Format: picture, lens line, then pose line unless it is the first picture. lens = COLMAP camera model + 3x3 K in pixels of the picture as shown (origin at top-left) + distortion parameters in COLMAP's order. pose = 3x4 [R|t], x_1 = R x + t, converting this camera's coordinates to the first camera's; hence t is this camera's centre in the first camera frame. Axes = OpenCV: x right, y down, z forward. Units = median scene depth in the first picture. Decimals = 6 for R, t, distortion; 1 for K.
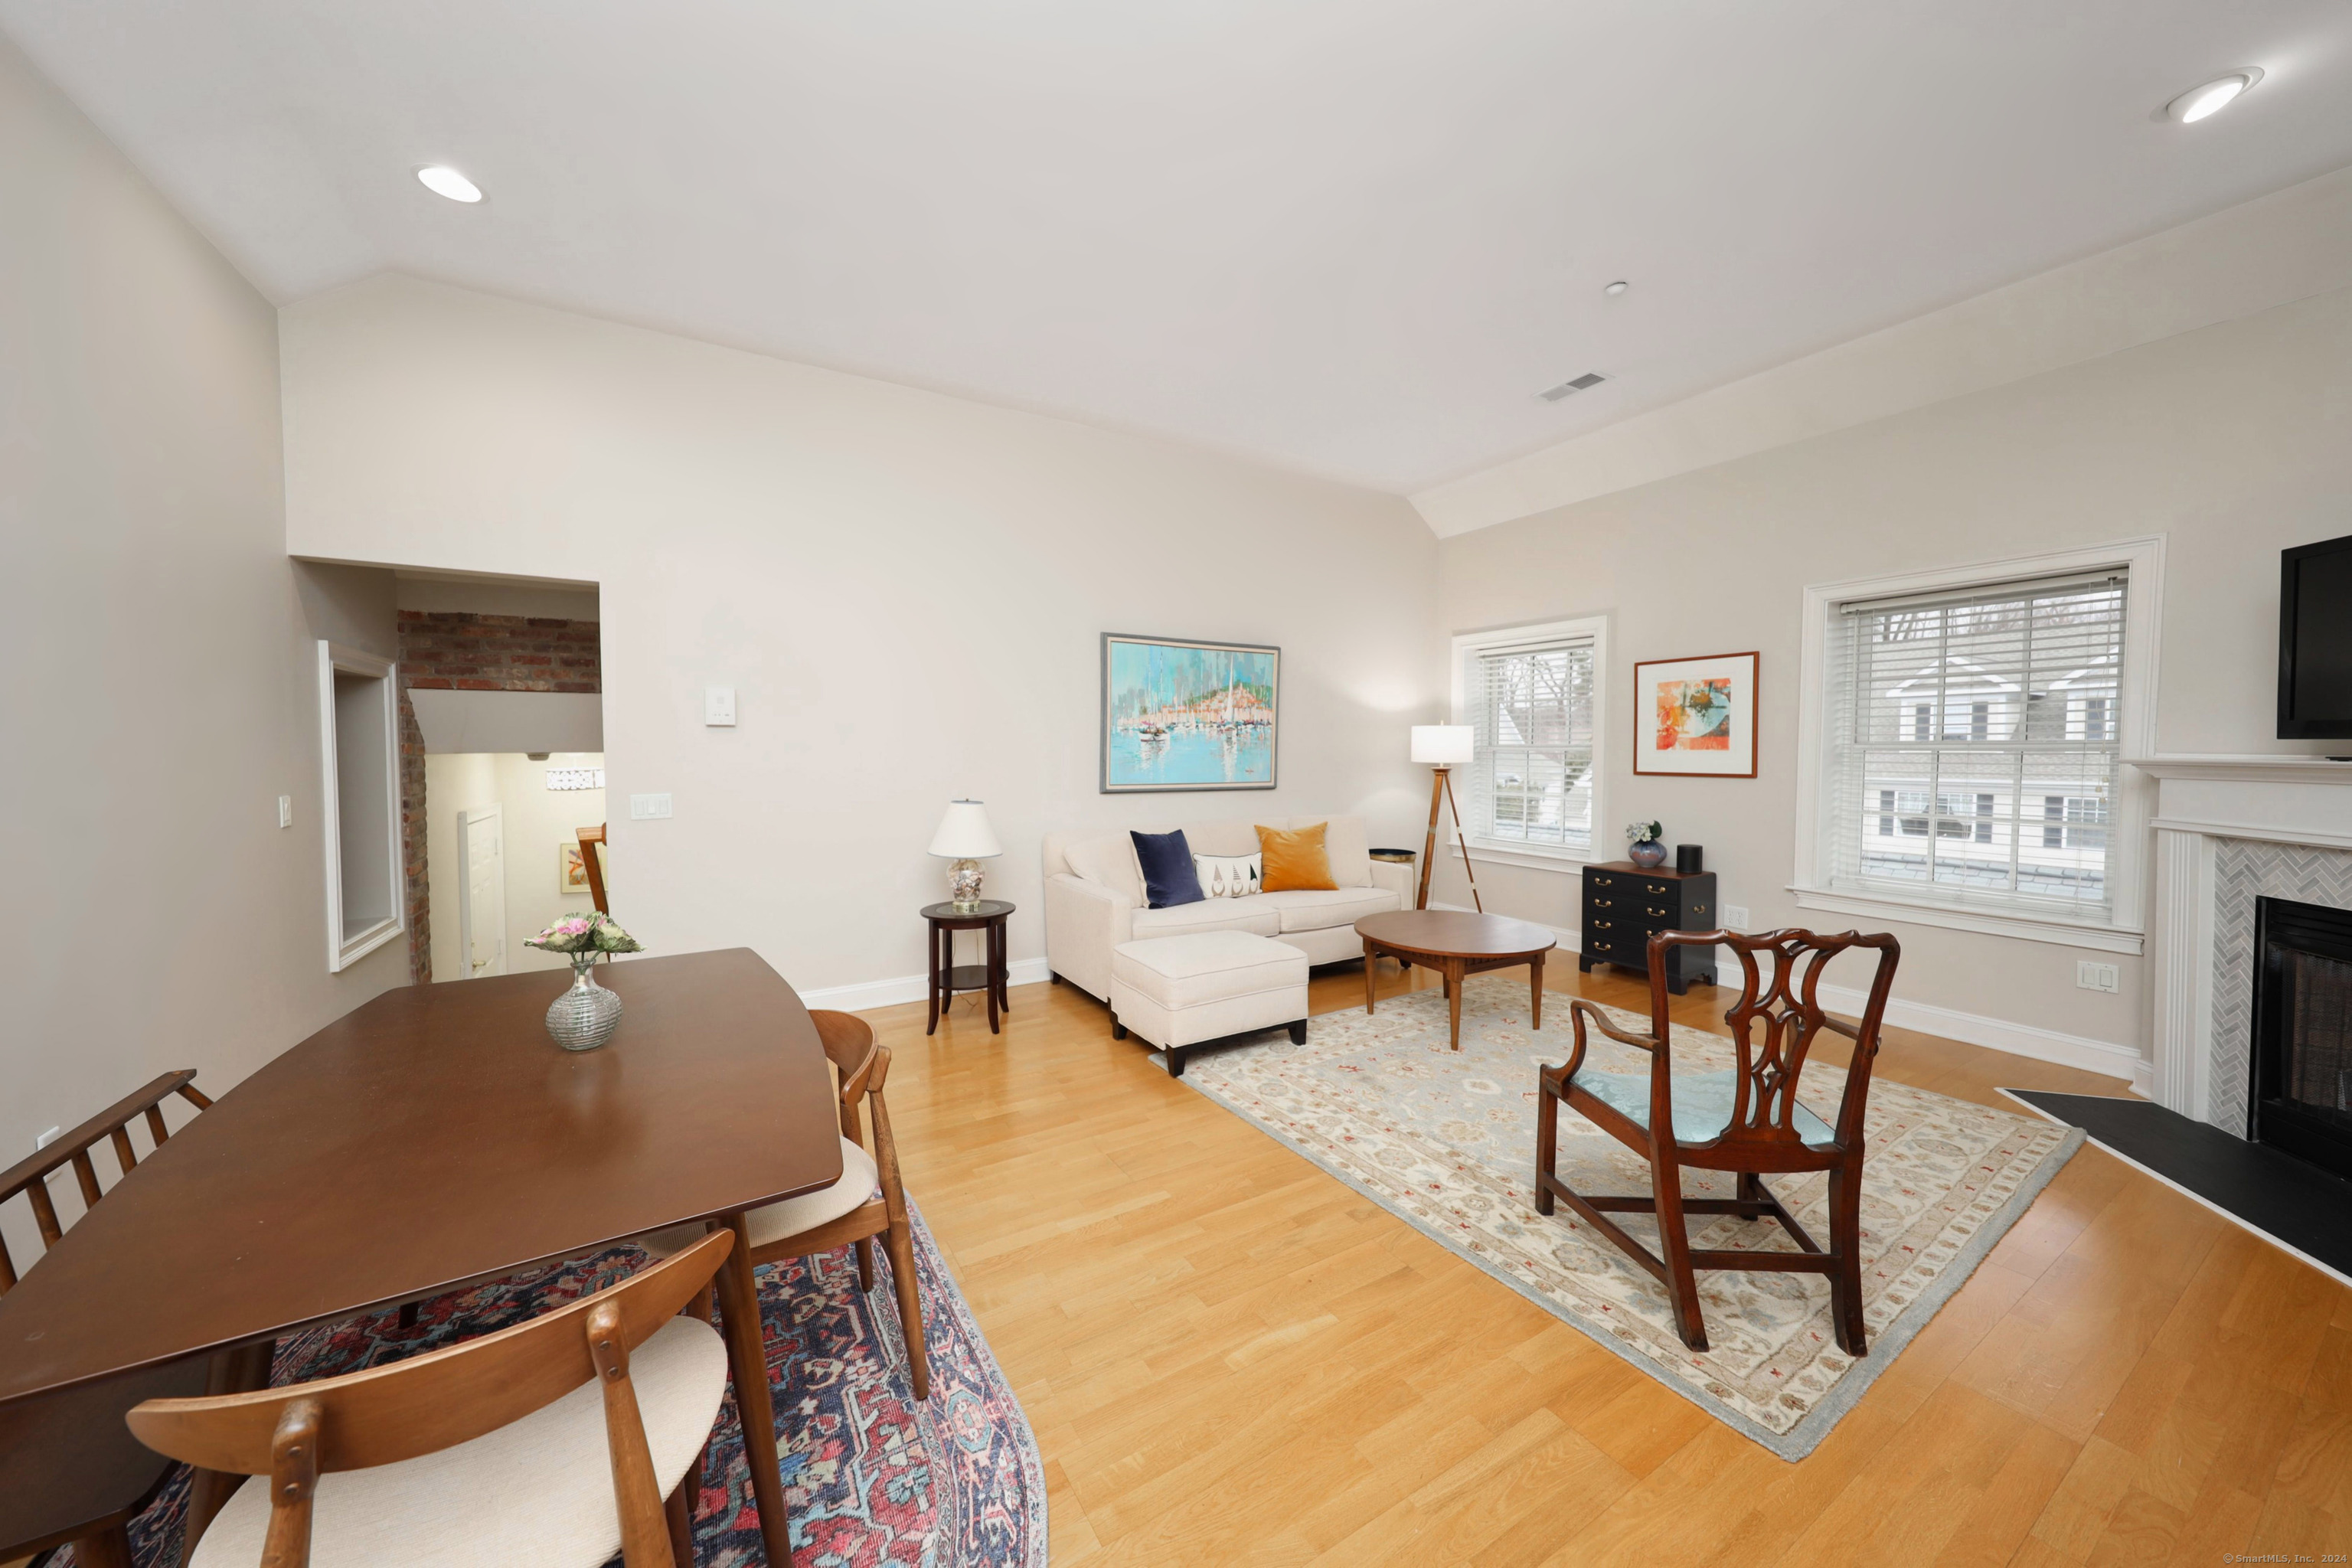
lens RADIAL K [[791.3, 0, 1153.8], [0, 791.3, 771.3], [0, 0, 1]] dist [-0.000365, -0.000037]
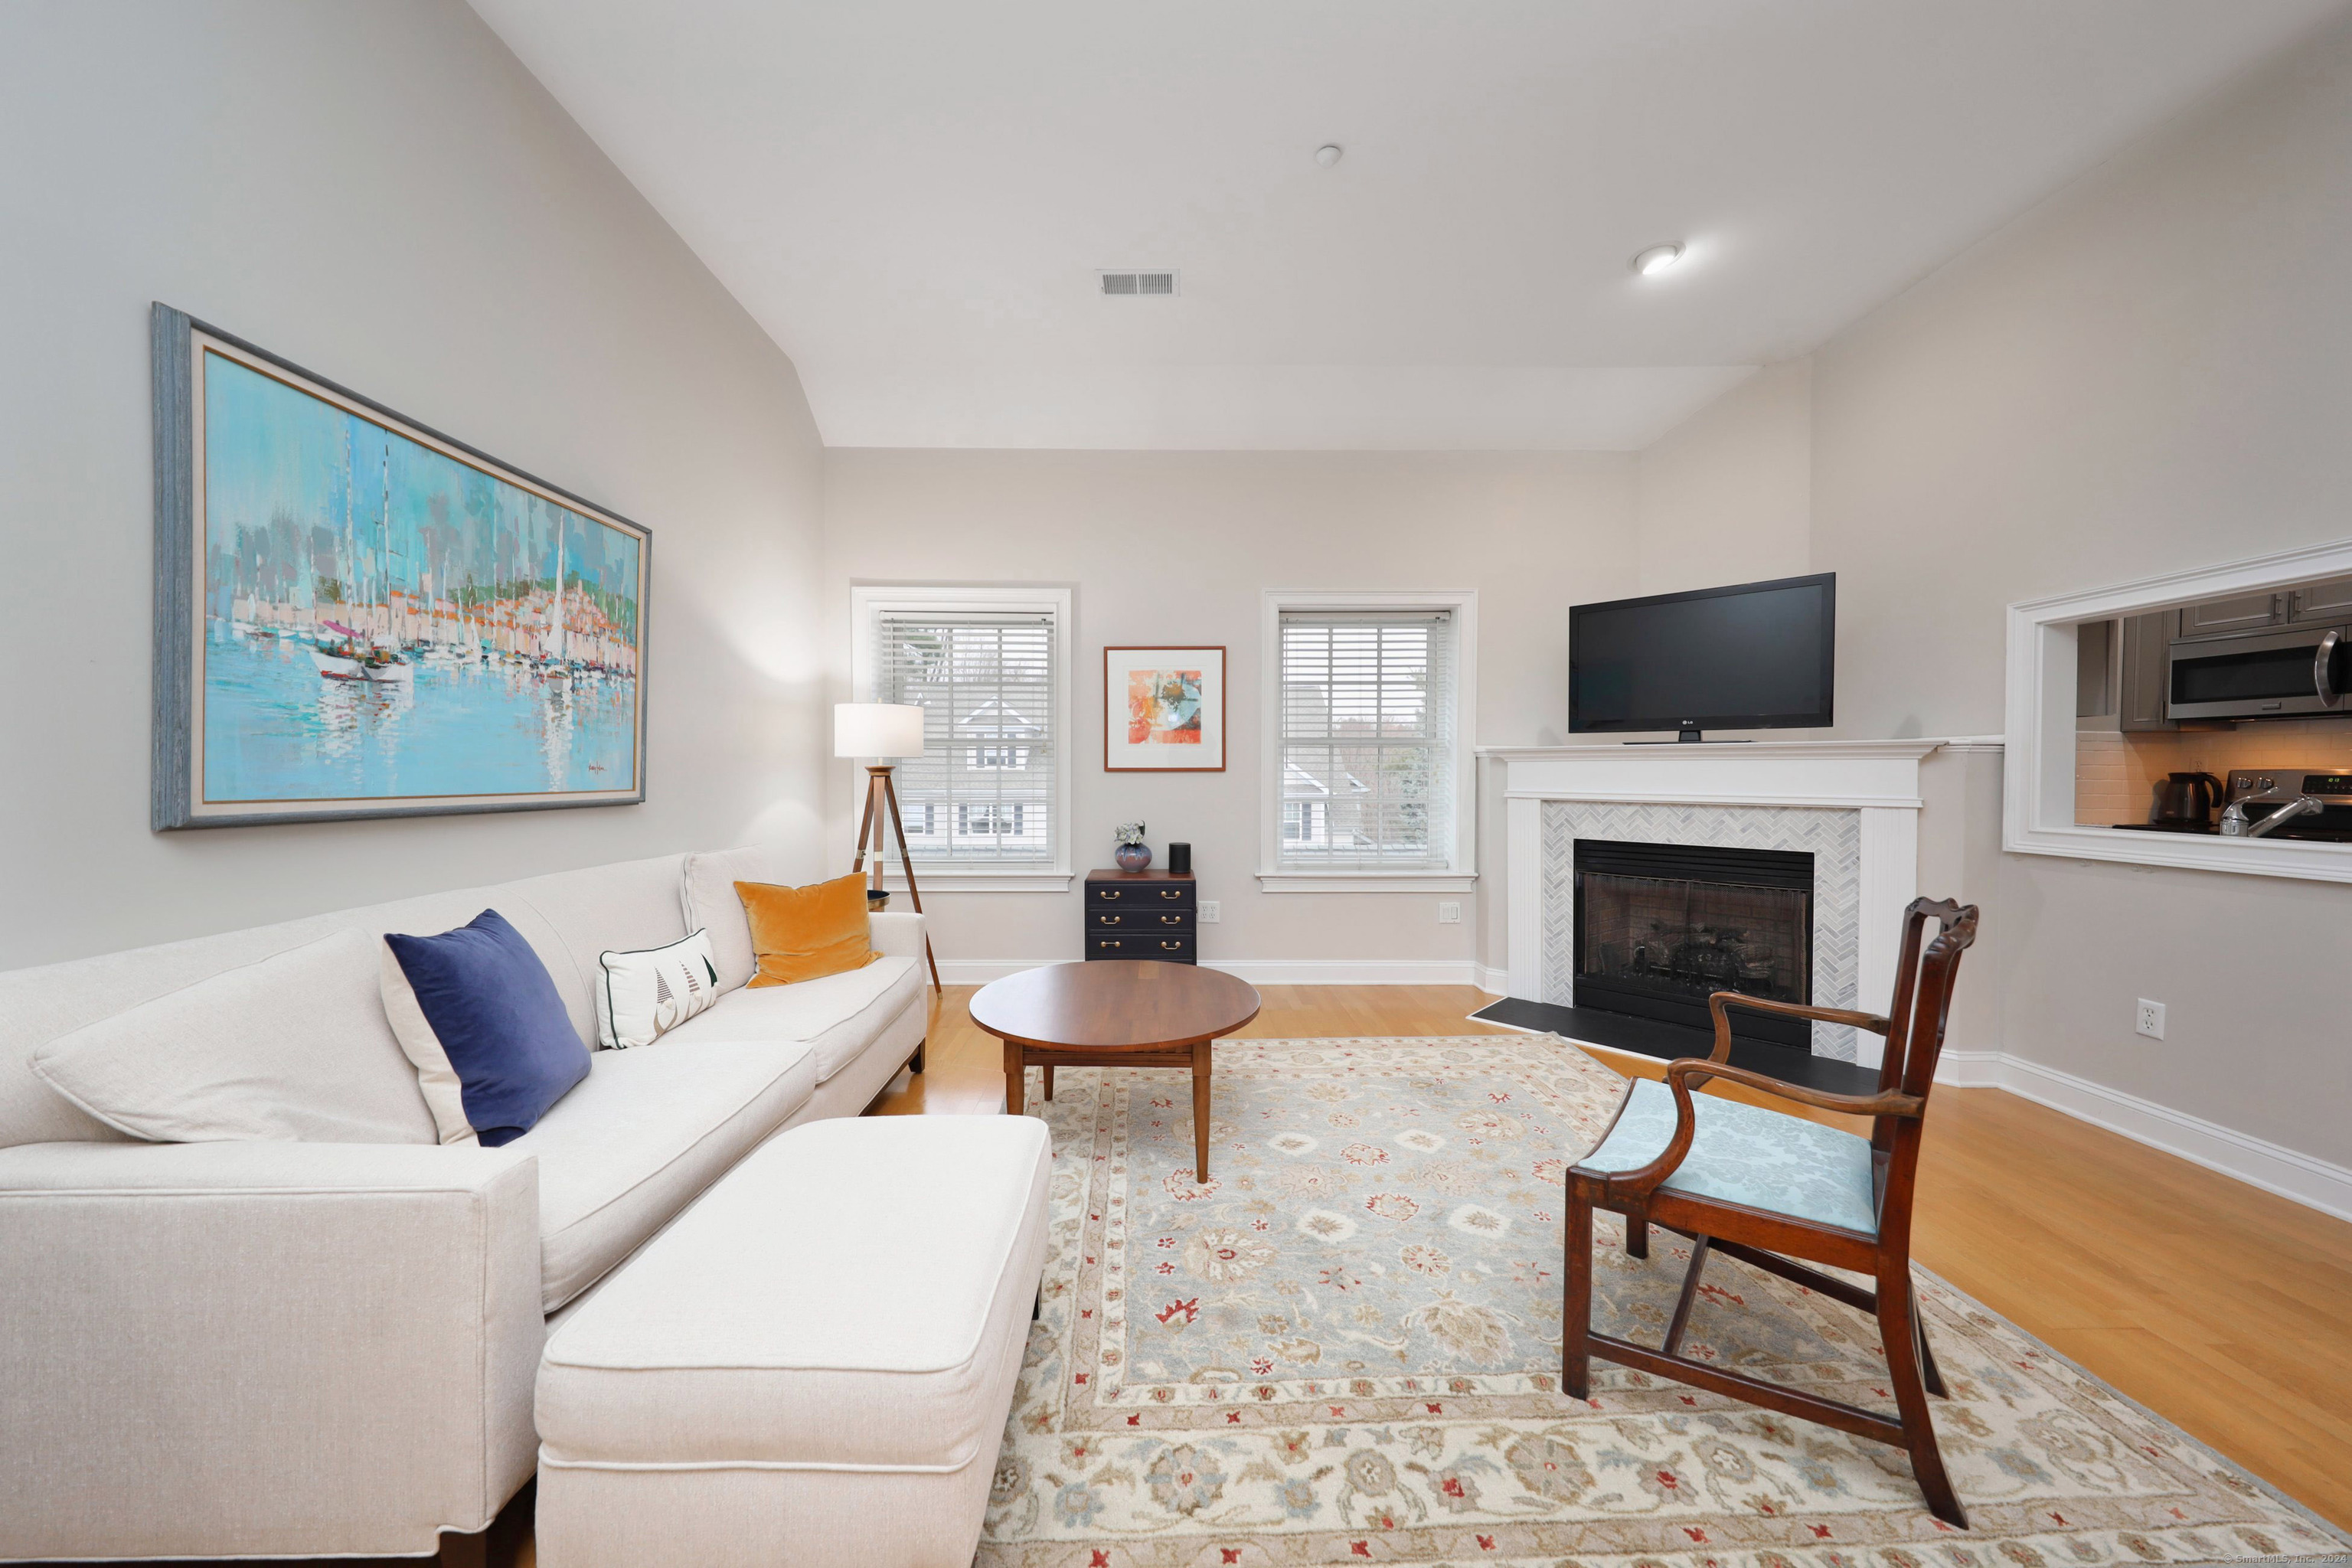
lens RADIAL K [[790.1, 0, 1167.8], [0, 790.1, 784.4], [0, 0, 1]] dist [-0.001045, -0.000226]
pose [[0.493567, -0.014265, 0.869591, -0.139625], [0.023914, 0.999710, 0.002827, 0.018618], [-0.869379, 0.019400, 0.493765, 0.511348]]
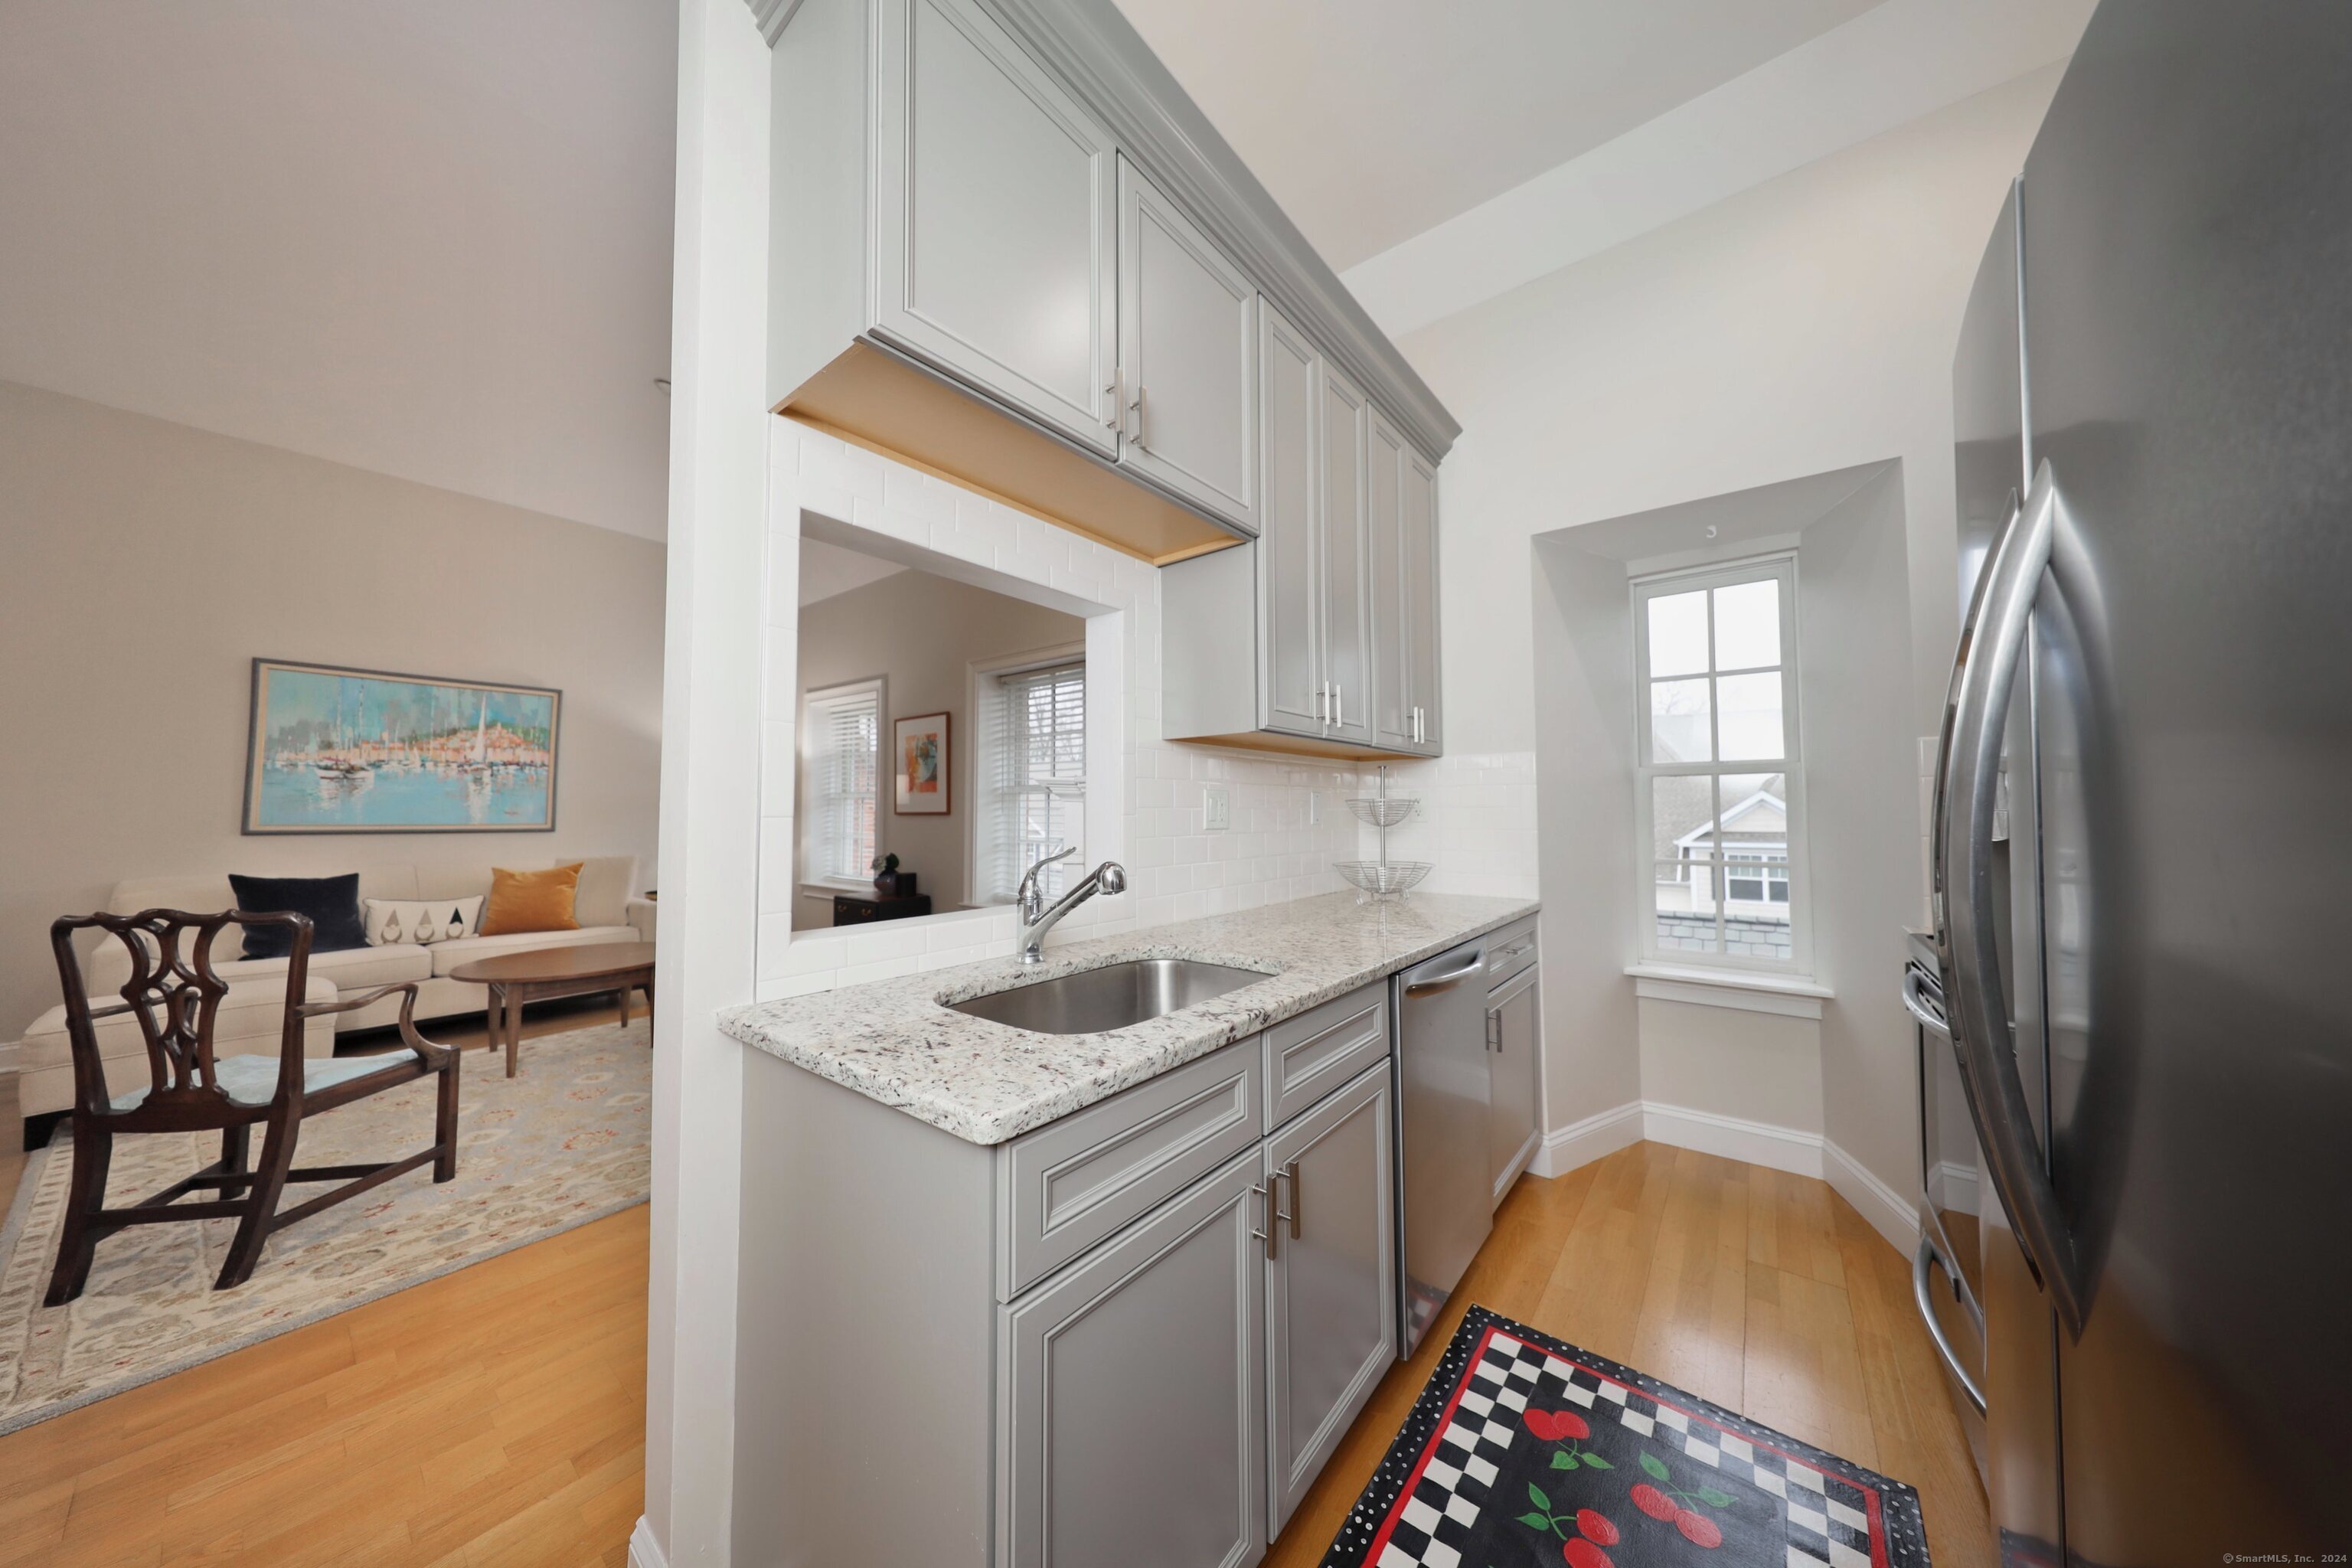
lens RADIAL K [[753.7, 0, 1181.8], [0, 753.7, 781.0], [0, 0, 1]] dist [-0.000124, -0.000022]
pose [[0.927045, 0.017506, 0.374541, 0.597692], [0.009517, 0.997489, -0.070178, 0.036936], [-0.374829, 0.068623, 0.924551, -0.189221]]
